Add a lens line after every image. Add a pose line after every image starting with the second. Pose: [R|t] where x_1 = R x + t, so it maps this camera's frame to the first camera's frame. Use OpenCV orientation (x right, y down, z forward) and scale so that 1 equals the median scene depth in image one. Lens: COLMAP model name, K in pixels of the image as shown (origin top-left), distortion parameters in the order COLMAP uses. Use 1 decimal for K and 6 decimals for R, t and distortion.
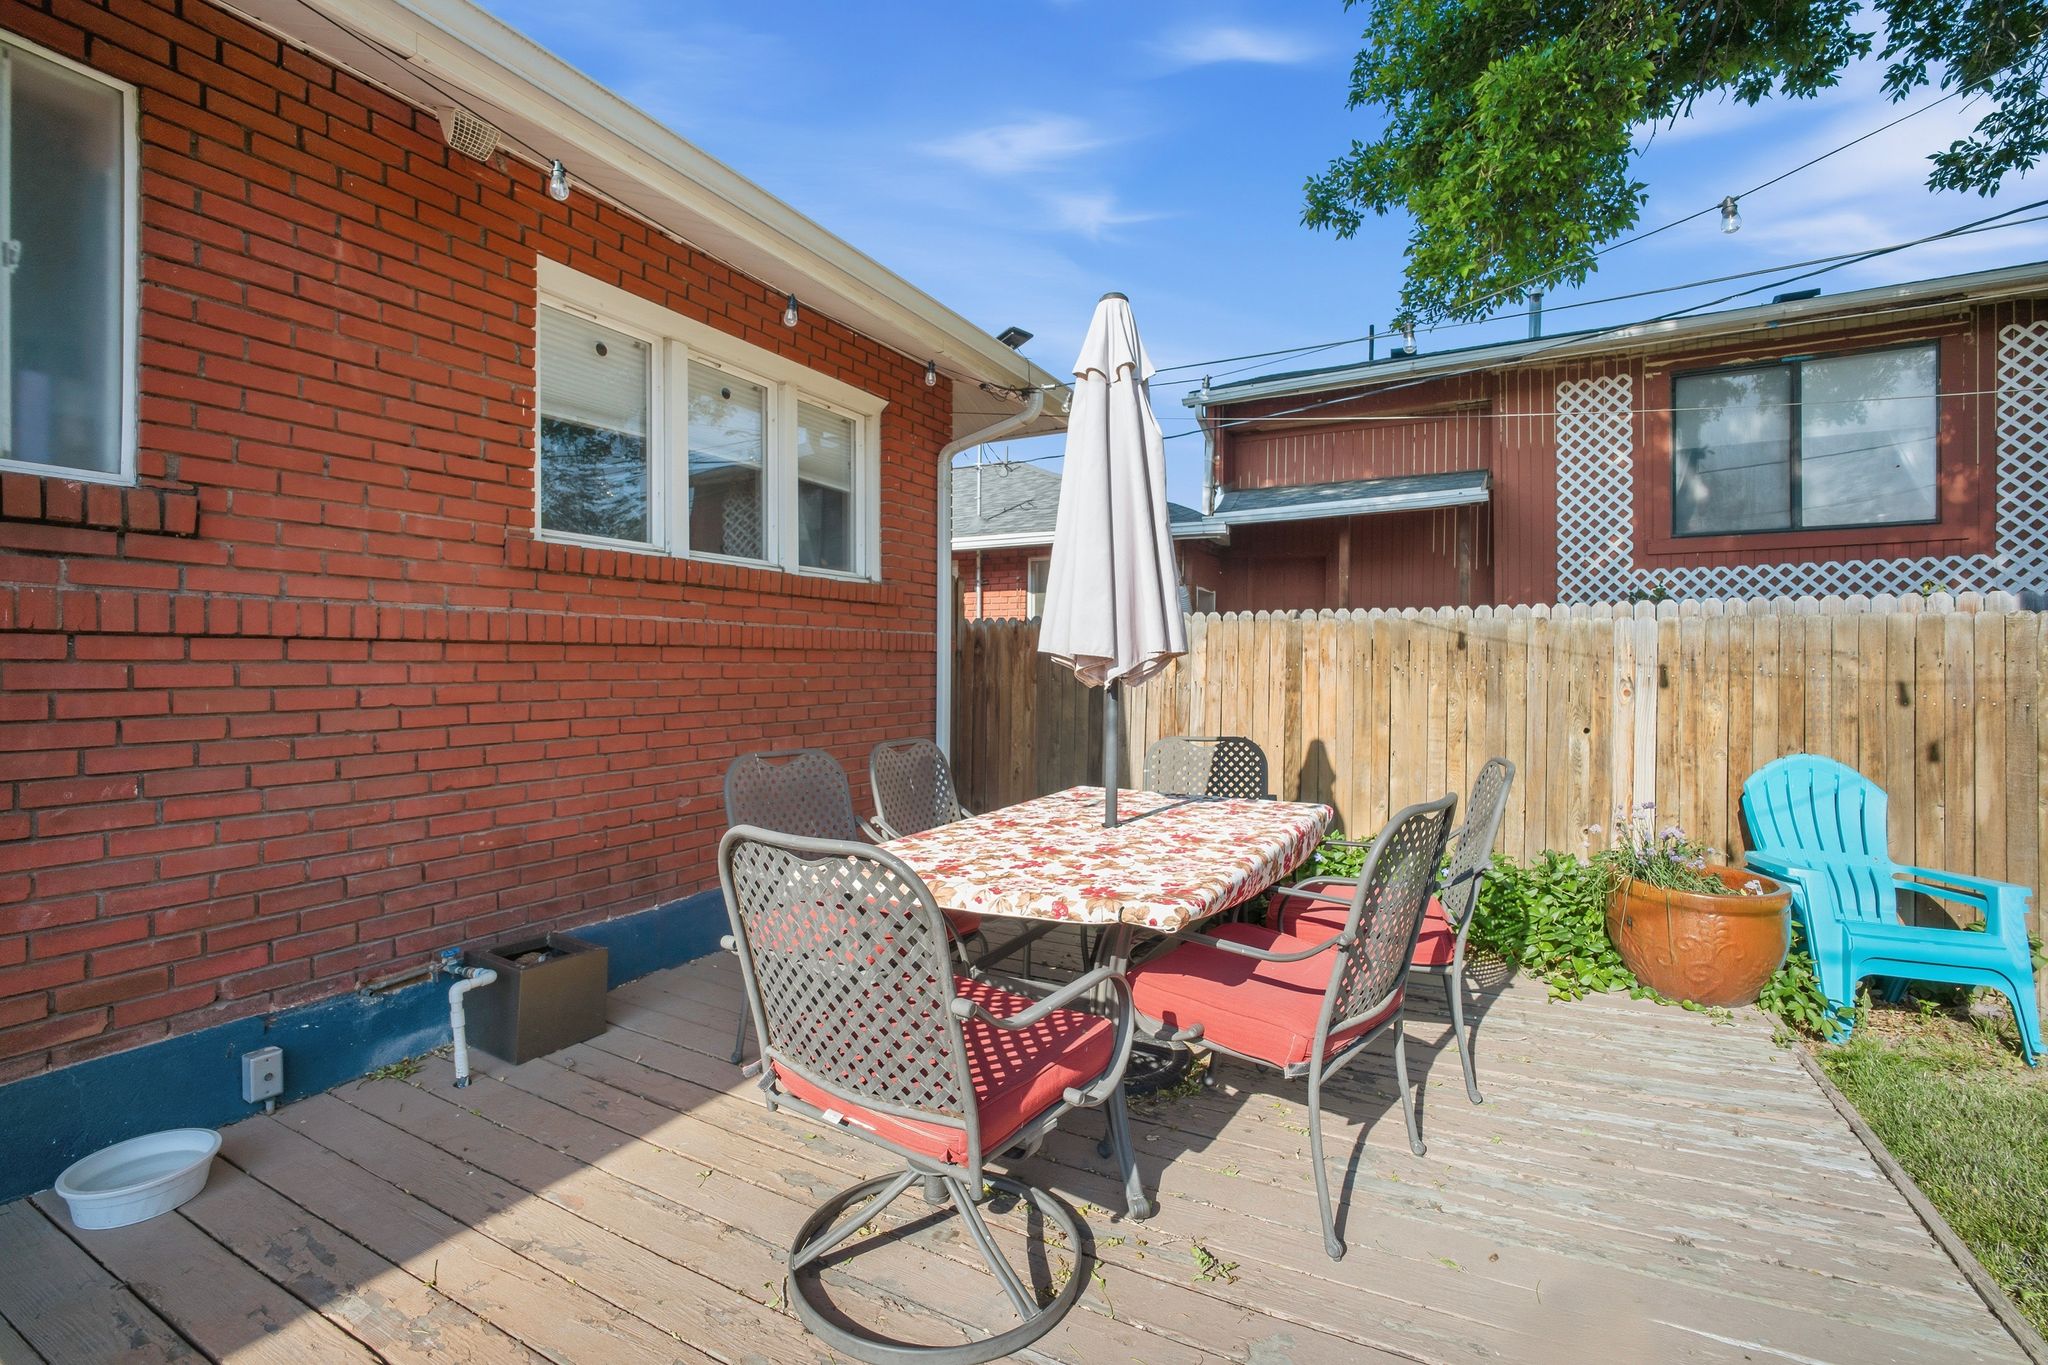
lens RADIAL K [[914.9, 0, 1014.6], [0, 914.9, 667.3], [0, 0, 1]] dist [-0.042138, 0.016532]
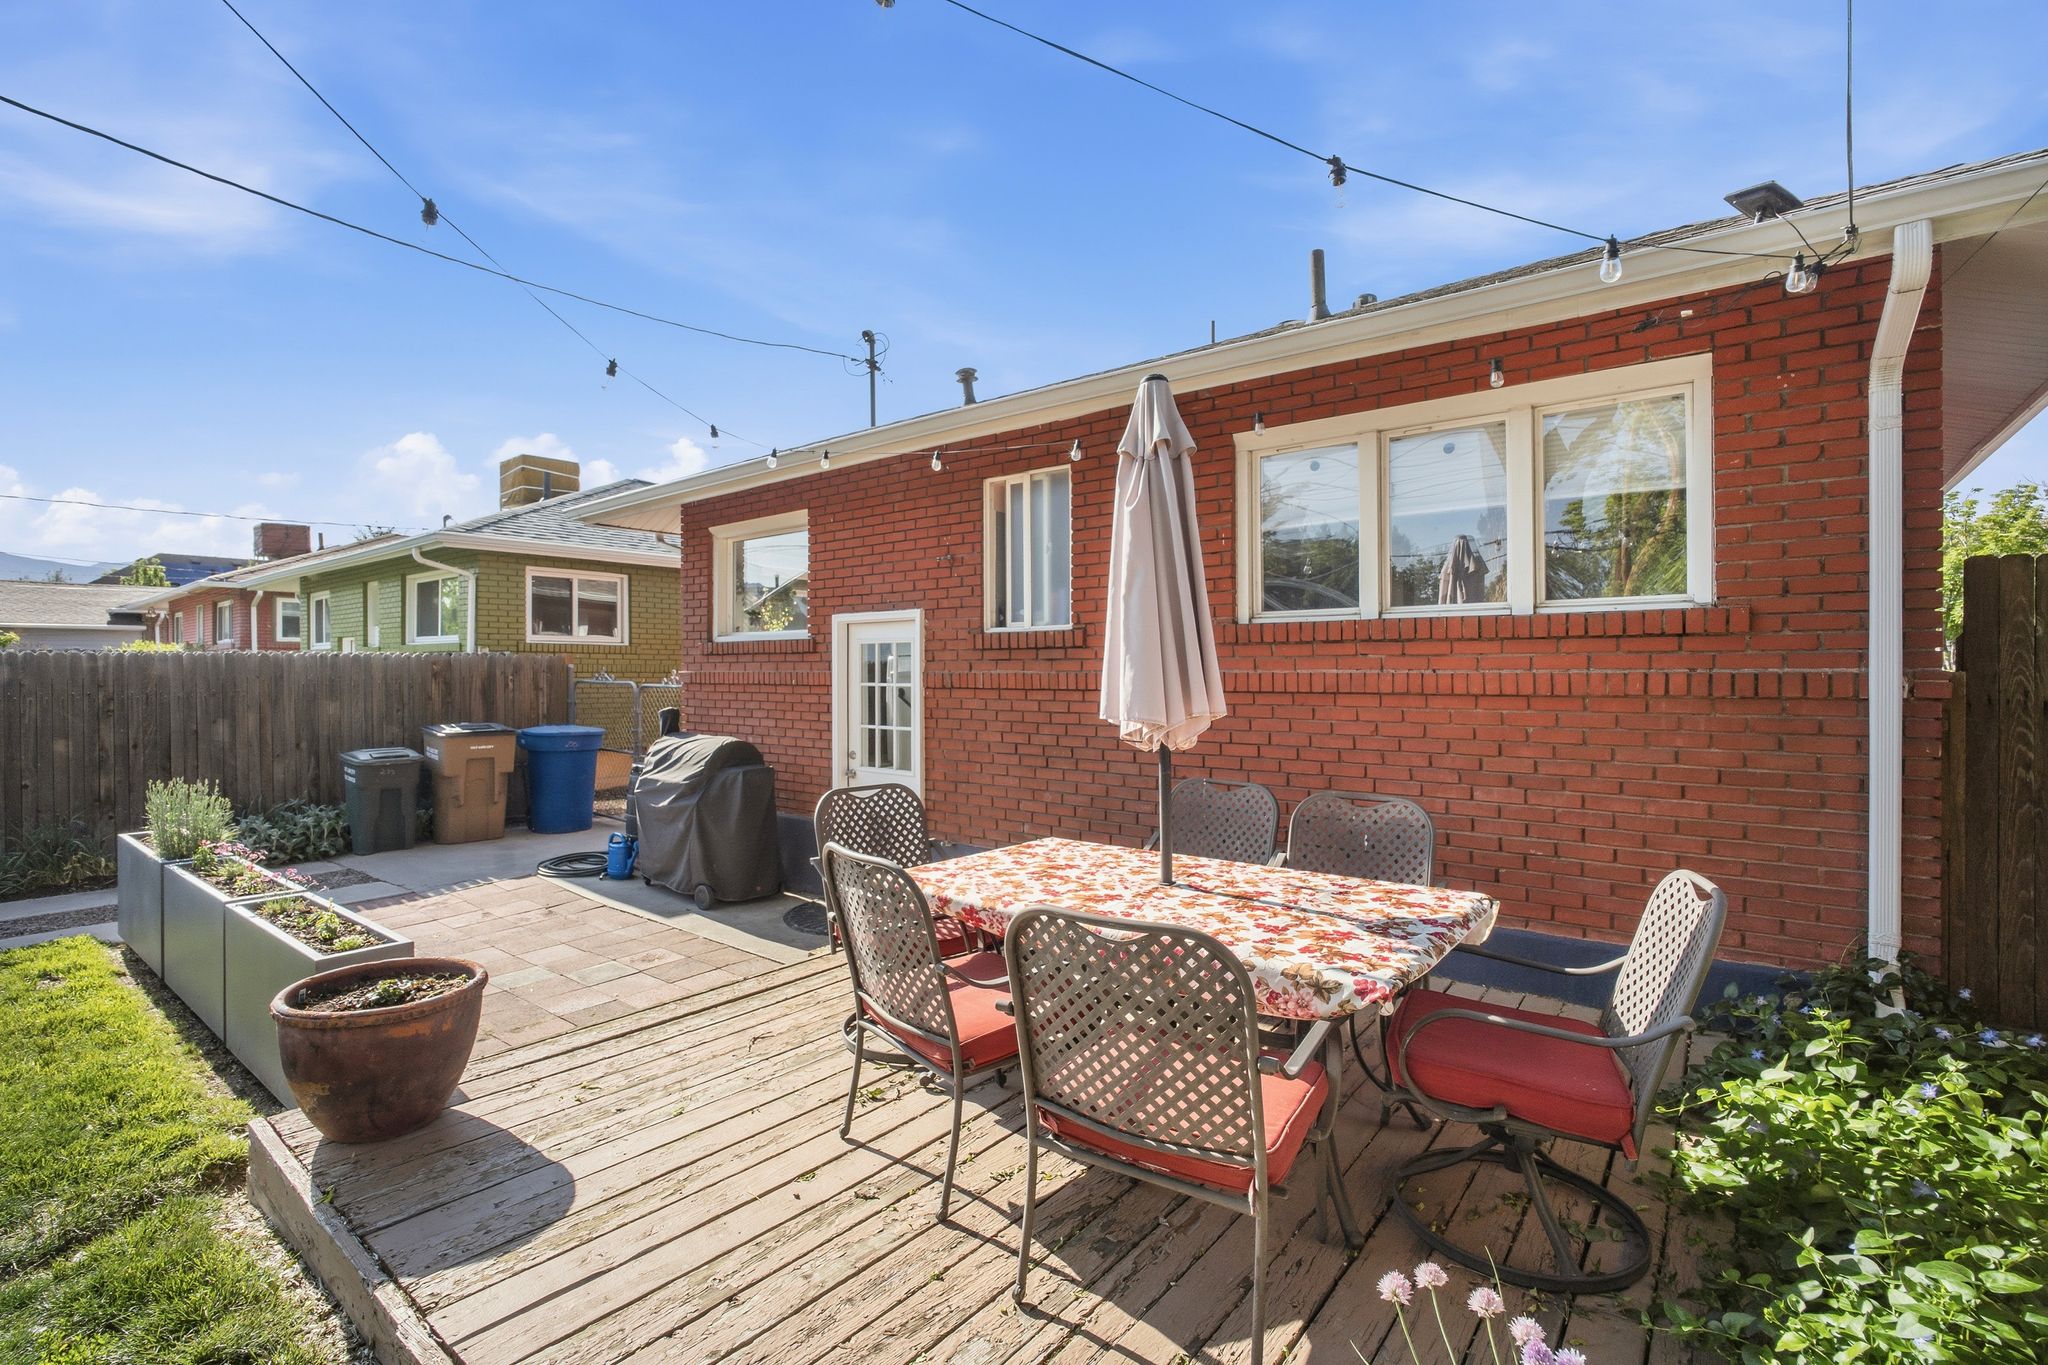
lens RADIAL K [[914.9, 0, 1014.6], [0, 914.9, 667.3], [0, 0, 1]] dist [-0.042138, 0.016532]
pose [[-0.184360, -0.001572, -0.982858, 0.704791], [0.002114, 0.999996, -0.001996, -0.044730], [0.982857, -0.002446, -0.184356, 0.625256]]
